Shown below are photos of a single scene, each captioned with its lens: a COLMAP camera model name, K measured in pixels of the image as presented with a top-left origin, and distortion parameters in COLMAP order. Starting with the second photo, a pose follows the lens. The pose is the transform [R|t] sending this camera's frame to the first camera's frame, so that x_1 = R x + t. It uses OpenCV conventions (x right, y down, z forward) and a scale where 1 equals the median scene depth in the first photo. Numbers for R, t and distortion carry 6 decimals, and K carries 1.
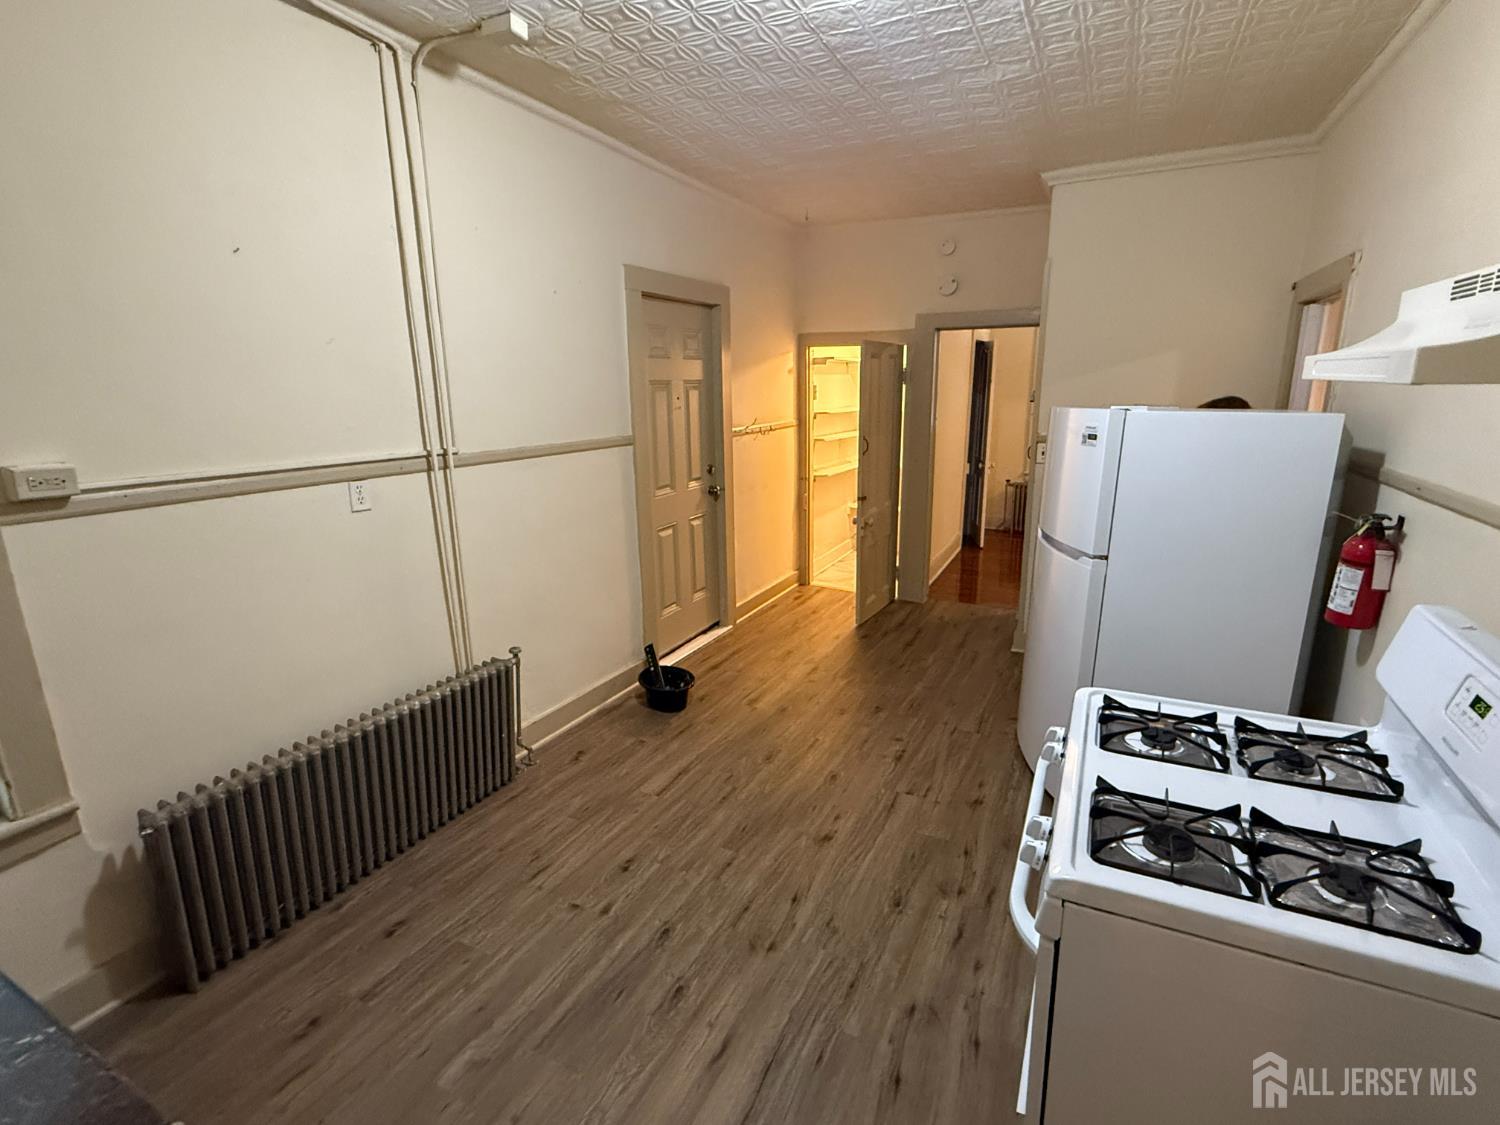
lens RADIAL K [[722.0, 0, 750.0], [0, 722.0, 562.5], [0, 0, 1]] dist [-0.001293, 0.000163]
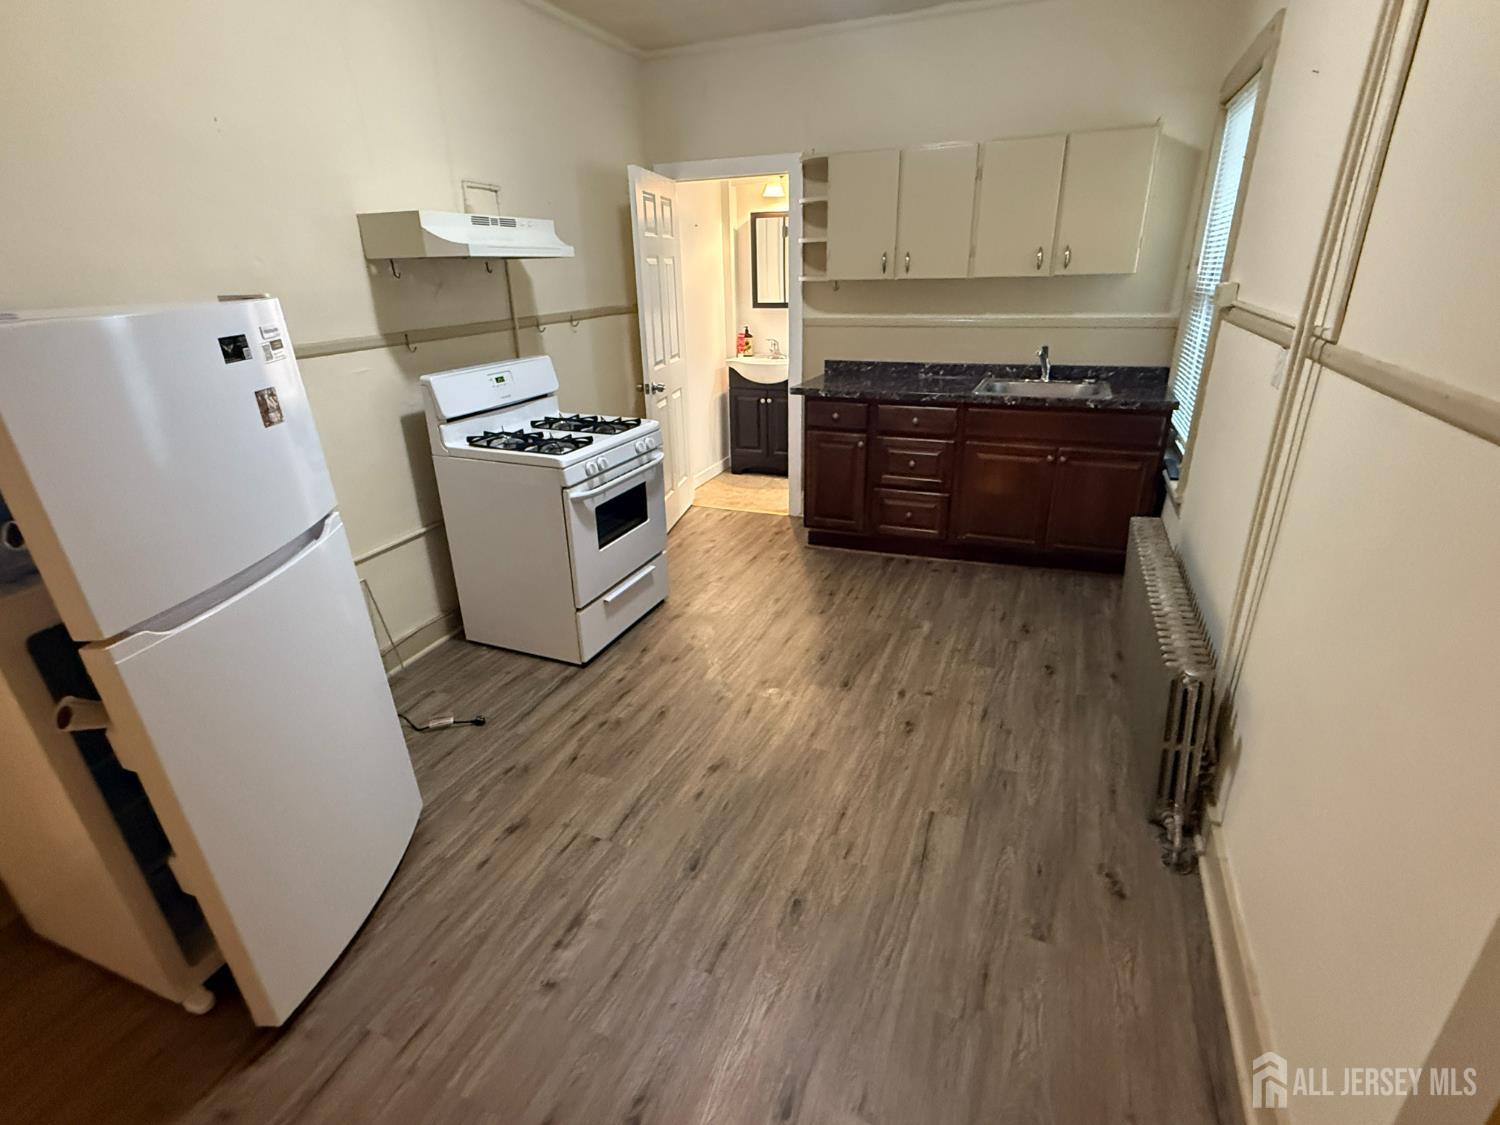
lens RADIAL K [[722.0, 0, 750.0], [0, 722.0, 562.5], [0, 0, 1]] dist [-0.001293, 0.000163]
pose [[-0.996641, 0.061363, -0.054241, 0.100084], [0.017034, 0.803117, 0.595578, -0.392914], [0.080109, 0.592653, -0.801464, 1.661326]]
